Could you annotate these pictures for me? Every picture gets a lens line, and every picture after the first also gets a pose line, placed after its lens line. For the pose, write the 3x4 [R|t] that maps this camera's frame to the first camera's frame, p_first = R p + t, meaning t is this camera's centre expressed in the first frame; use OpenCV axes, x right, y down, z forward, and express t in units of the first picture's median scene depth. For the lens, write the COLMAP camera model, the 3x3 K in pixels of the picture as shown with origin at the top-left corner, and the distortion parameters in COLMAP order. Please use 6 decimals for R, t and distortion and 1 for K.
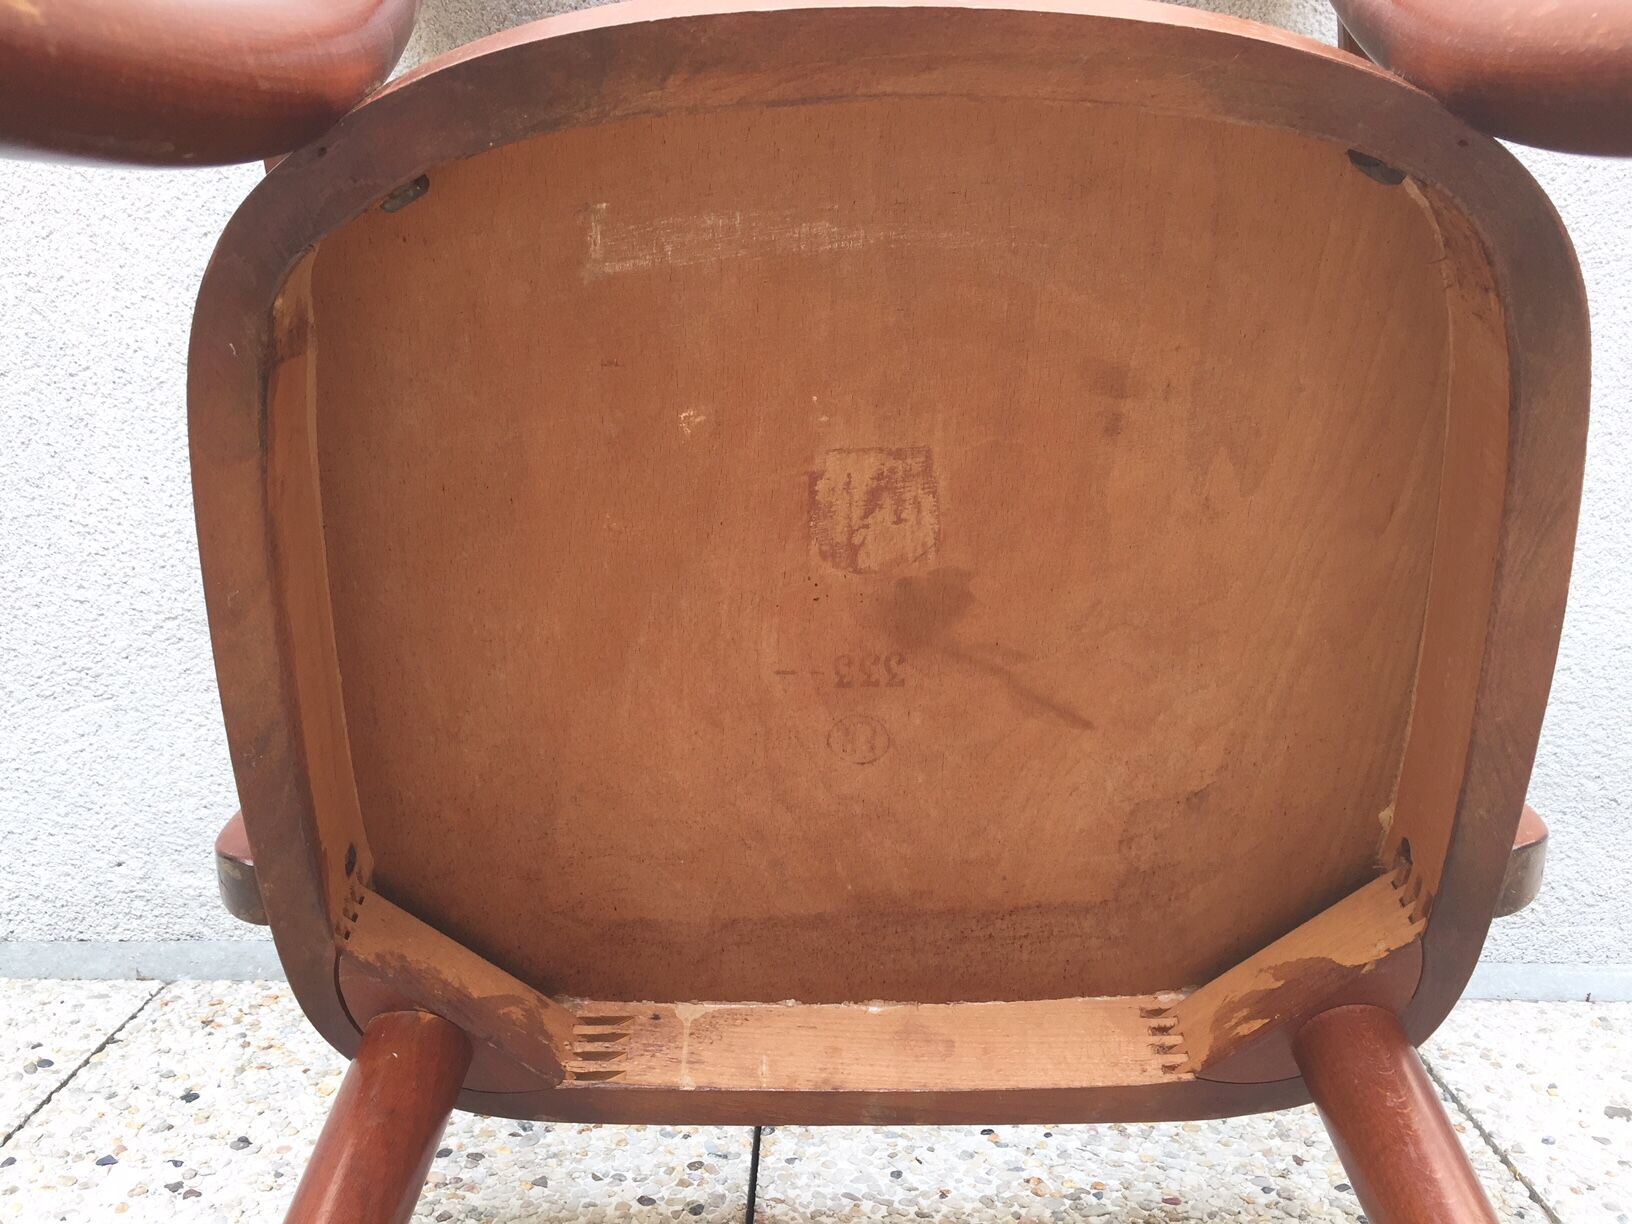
lens RADIAL K [[1431.7, 0, 824.6], [0, 1431.7, 631.1], [0, 0, 1]] dist [0.065834, -0.122069]
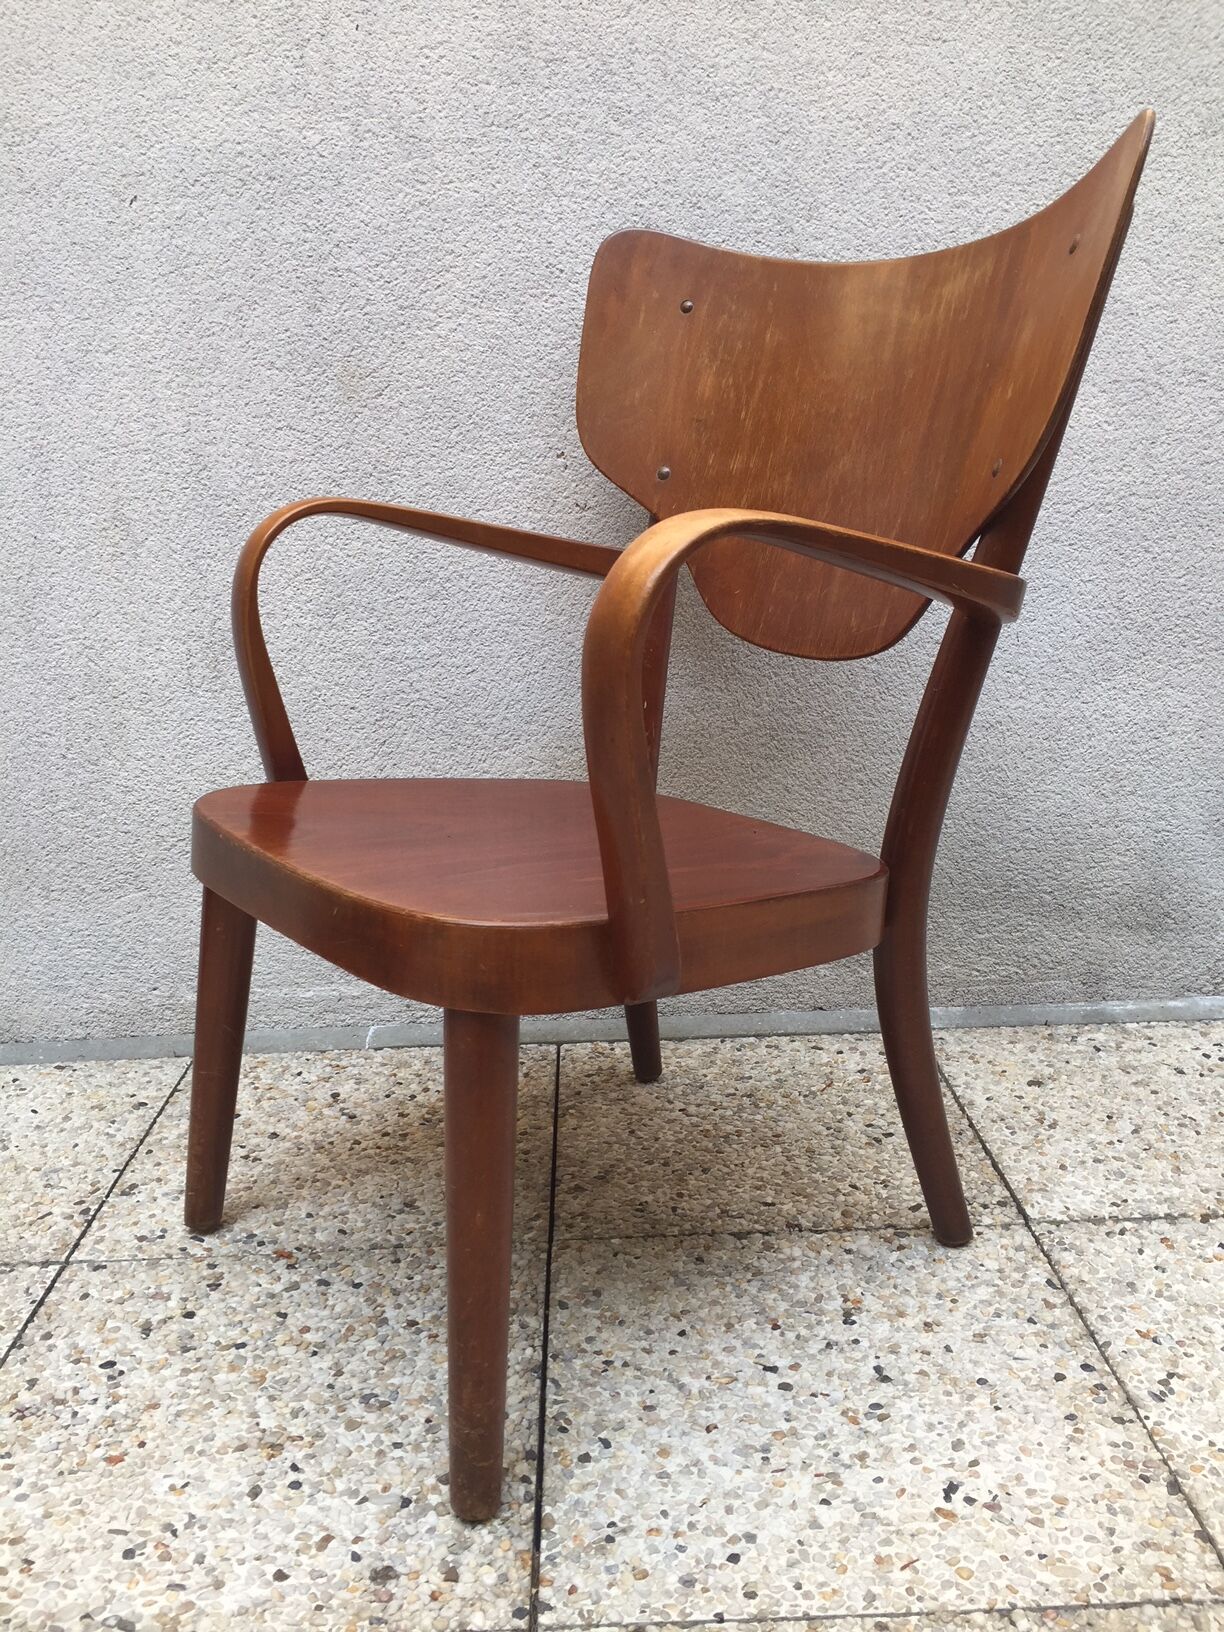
lens RADIAL K [[1422.6, 0, 604.4], [0, 1422.6, 821.5], [0, 0, 1]] dist [0.083343, -0.131742]
pose [[0.998770, -0.047609, 0.013873, 0.005811], [0.046465, 0.996208, 0.073560, -0.131430], [-0.017323, -0.072825, 0.997194, -0.651900]]
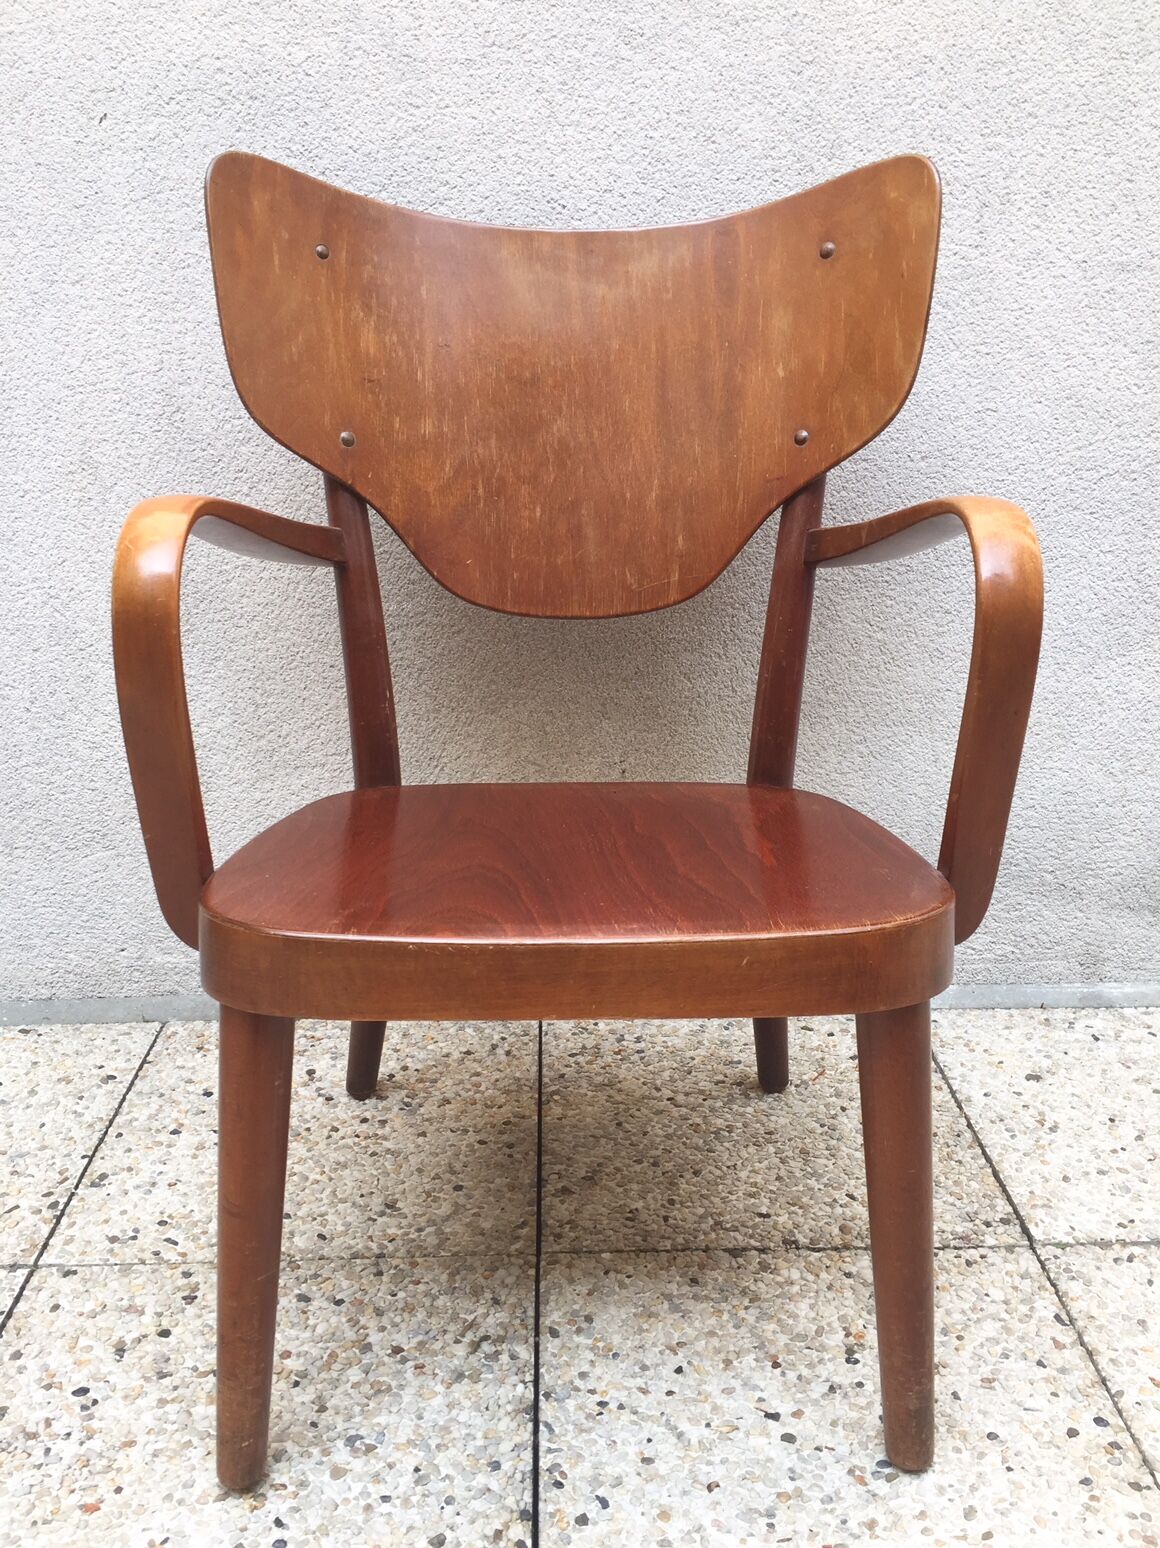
lens RADIAL K [[1418.8, 0, 578.4], [0, 1418.8, 796.5], [0, 0, 1]] dist [0.079381, -0.133728]
pose [[0.999360, -0.026711, 0.023795, -0.025945], [0.023150, 0.990016, 0.139040, -0.224268], [-0.027272, -0.138401, 0.990001, -0.570137]]
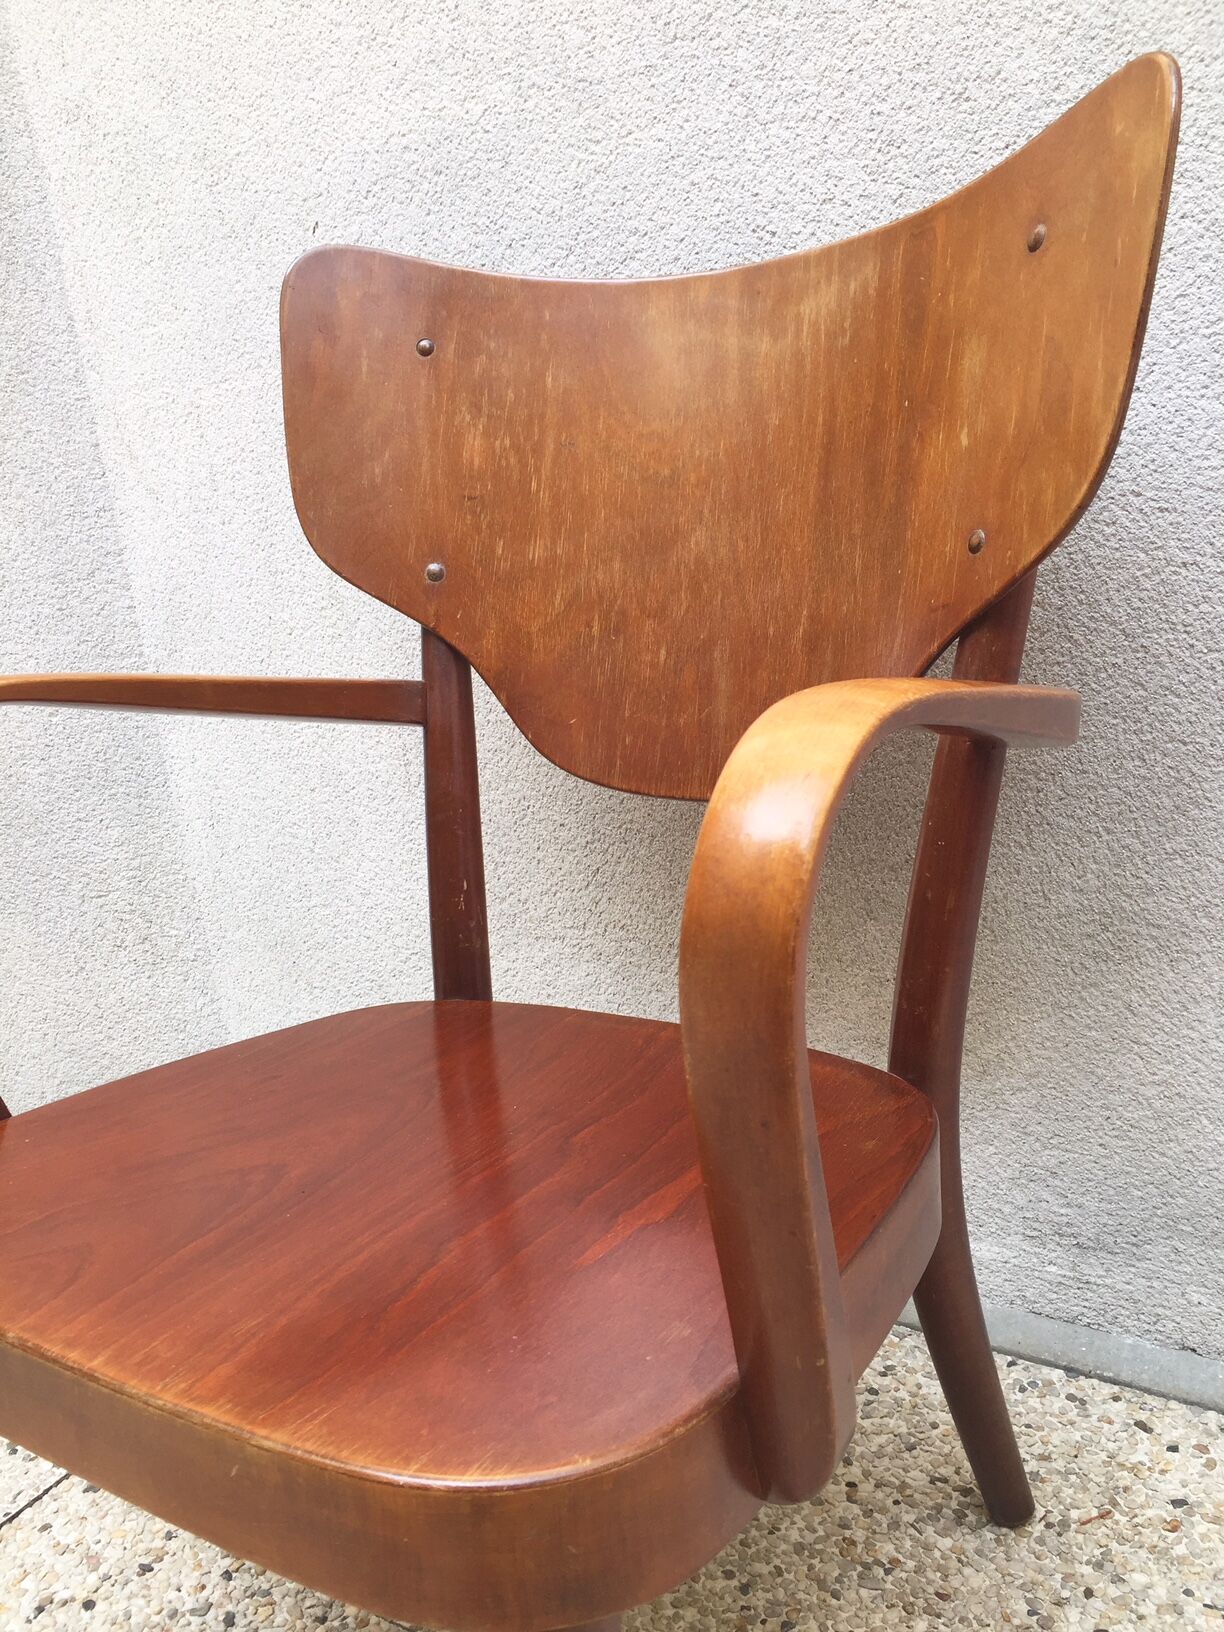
lens RADIAL K [[1413.9, 0, 605.6], [0, 1413.9, 831.0], [0, 0, 1]] dist [0.058596, -0.104702]
pose [[0.827815, 0.042092, -0.559420, 0.509824], [0.026877, 0.993061, 0.114491, -0.297931], [0.560357, -0.109813, 0.820939, -0.041941]]
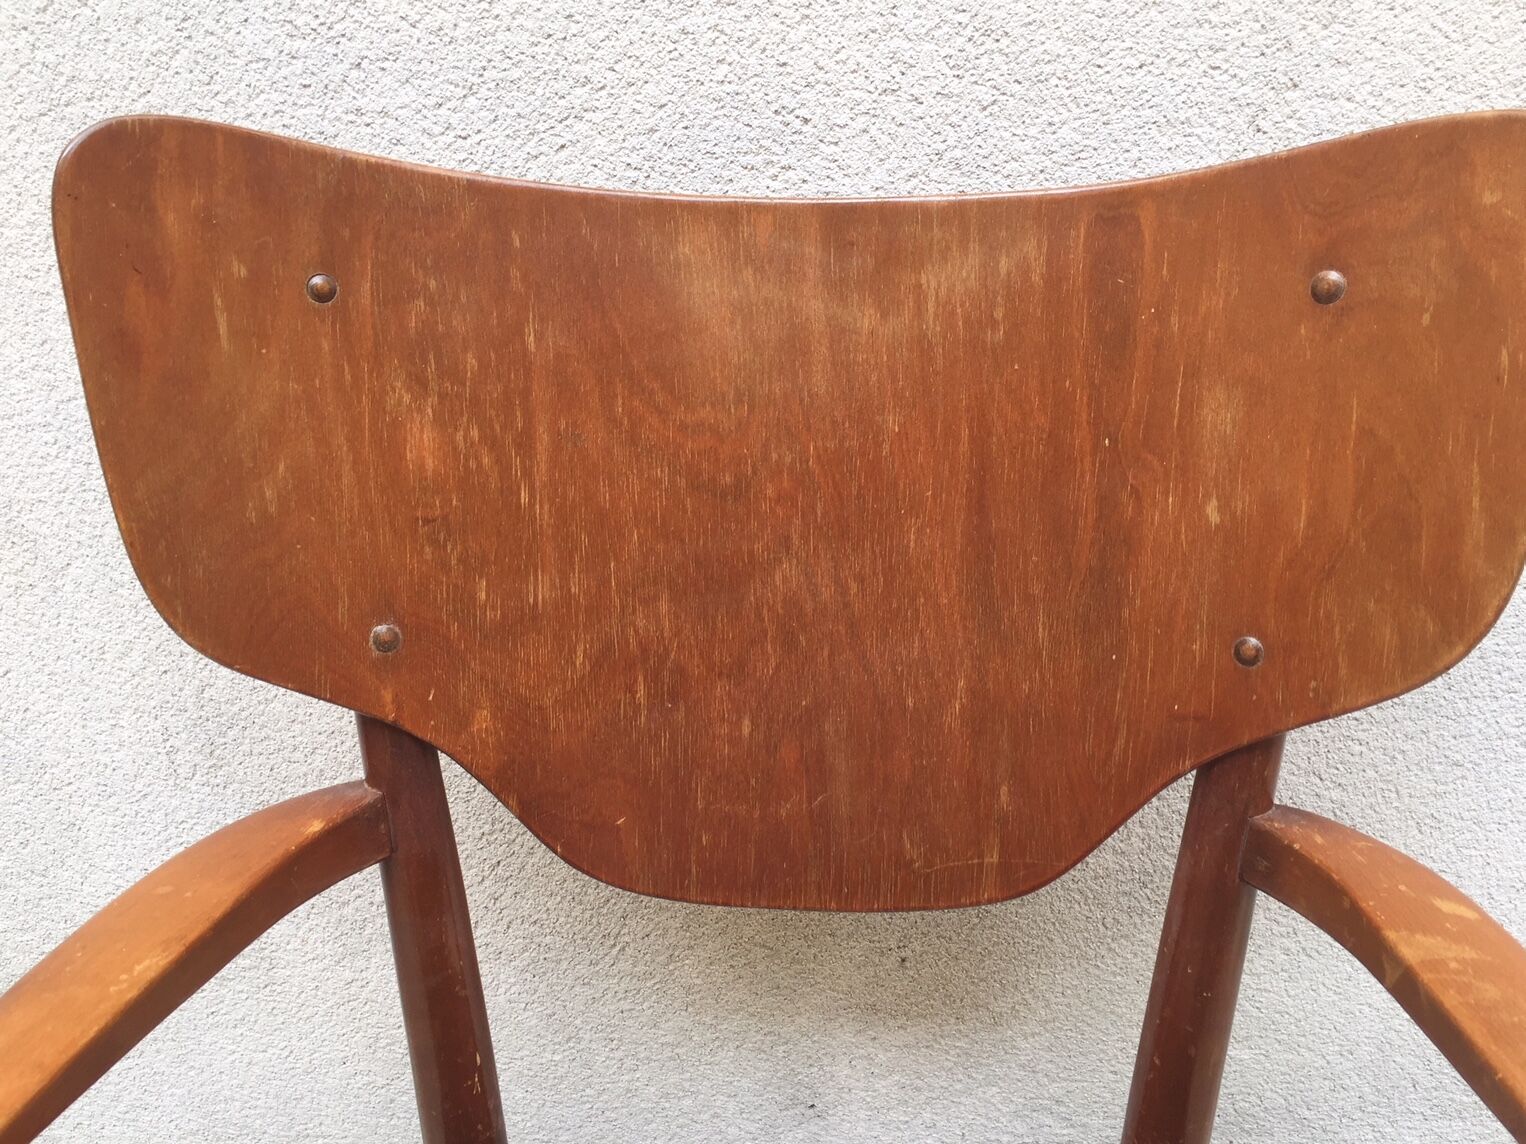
lens RADIAL K [[1398.6, 0, 787.4], [0, 1398.6, 570.8], [0, 0, 1]] dist [0.079381, -0.133728]
pose [[0.998548, -0.009472, -0.053031, 0.037152], [0.025120, 0.952717, 0.302819, -0.608647], [0.047655, -0.303711, 0.951572, 0.140055]]
